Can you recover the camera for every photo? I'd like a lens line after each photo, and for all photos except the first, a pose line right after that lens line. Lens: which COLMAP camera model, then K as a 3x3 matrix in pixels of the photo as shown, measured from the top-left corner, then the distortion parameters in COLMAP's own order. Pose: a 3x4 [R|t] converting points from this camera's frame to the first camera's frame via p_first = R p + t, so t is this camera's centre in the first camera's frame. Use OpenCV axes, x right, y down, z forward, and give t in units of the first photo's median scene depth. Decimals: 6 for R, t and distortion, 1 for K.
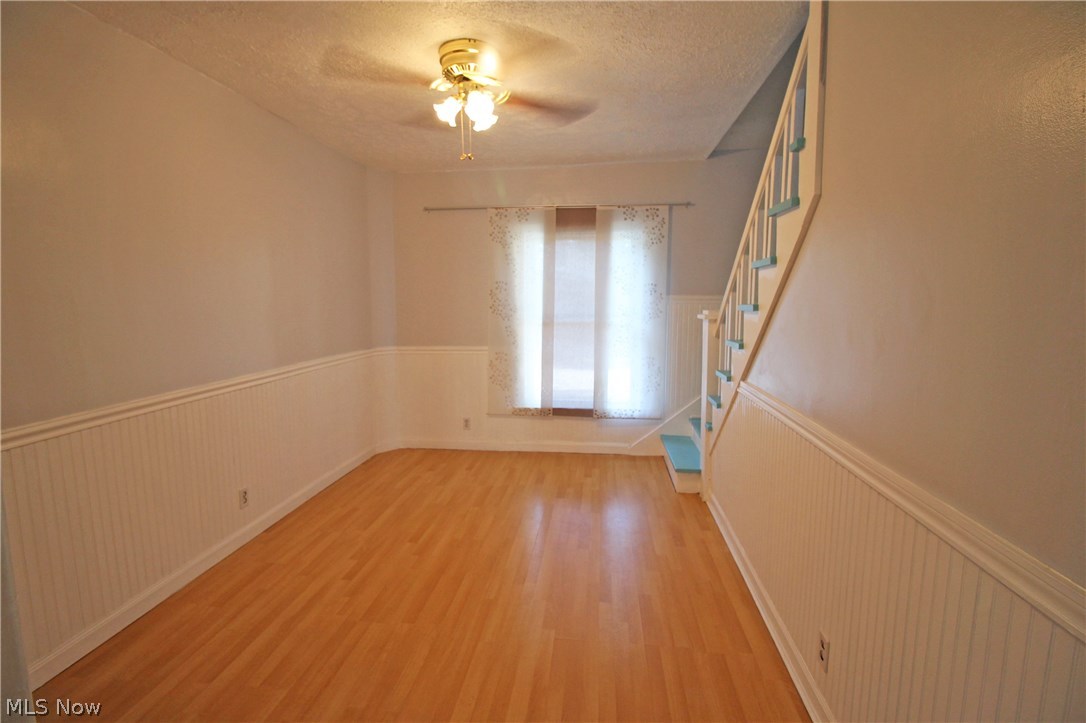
lens RADIAL K [[515.2, 0, 543.6], [0, 515.2, 358.0], [0, 0, 1]] dist [-0.006551, -0.000997]
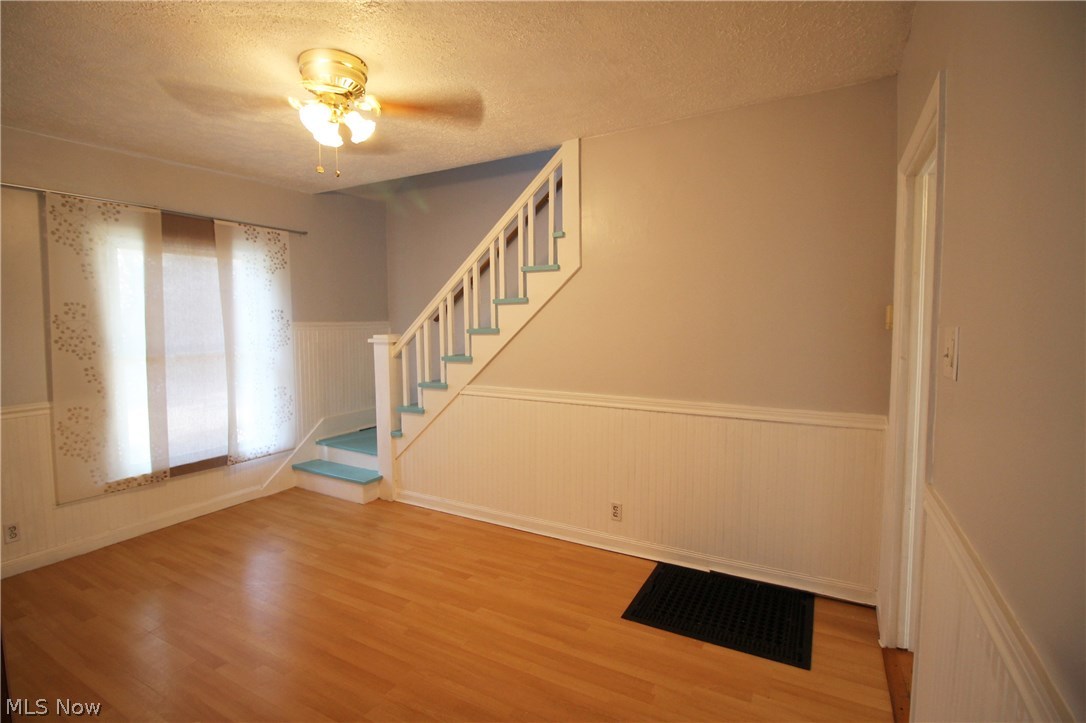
lens RADIAL K [[515.2, 0, 540.5], [0, 515.2, 357.2], [0, 0, 1]] dist [-0.006551, -0.000997]
pose [[0.381147, -0.067925, 0.922016, -0.485604], [0.113214, 0.993221, 0.026370, -0.025900], [-0.917556, 0.094334, 0.386253, 0.185658]]
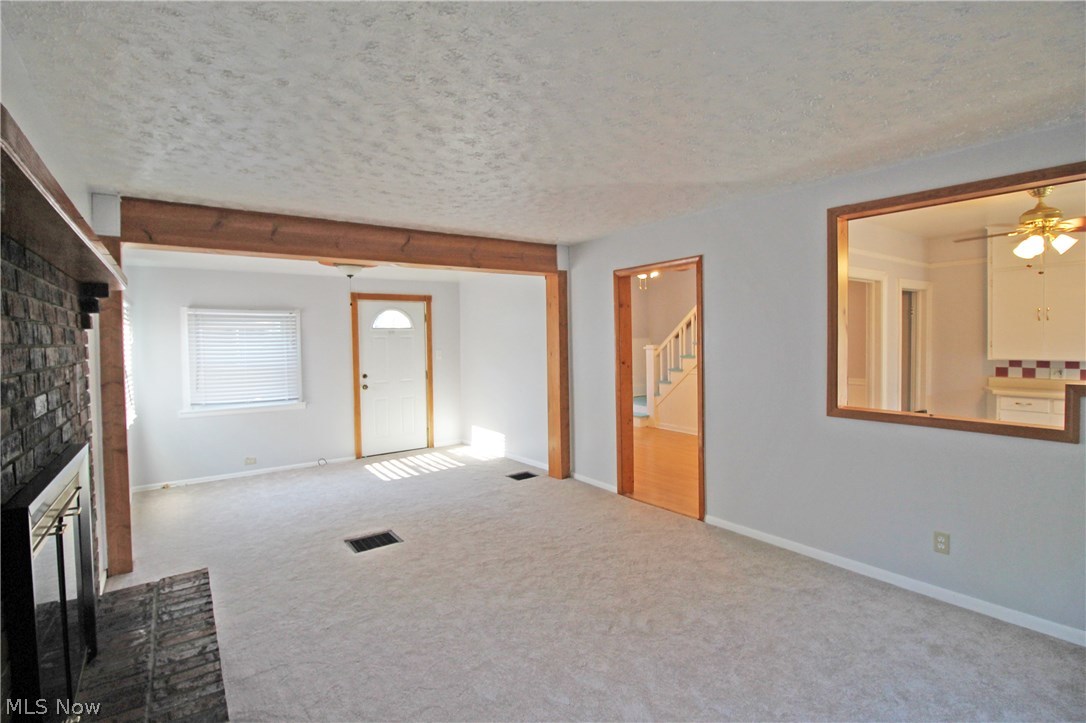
lens RADIAL K [[515.2, 0, 542.9], [0, 515.2, 358.3], [0, 0, 1]] dist [-0.006551, -0.000997]
pose [[0.741483, -0.036583, 0.669974, -1.282732], [0.094446, 0.994262, -0.050236, 0.030789], [-0.664292, 0.100525, 0.740683, -0.322371]]
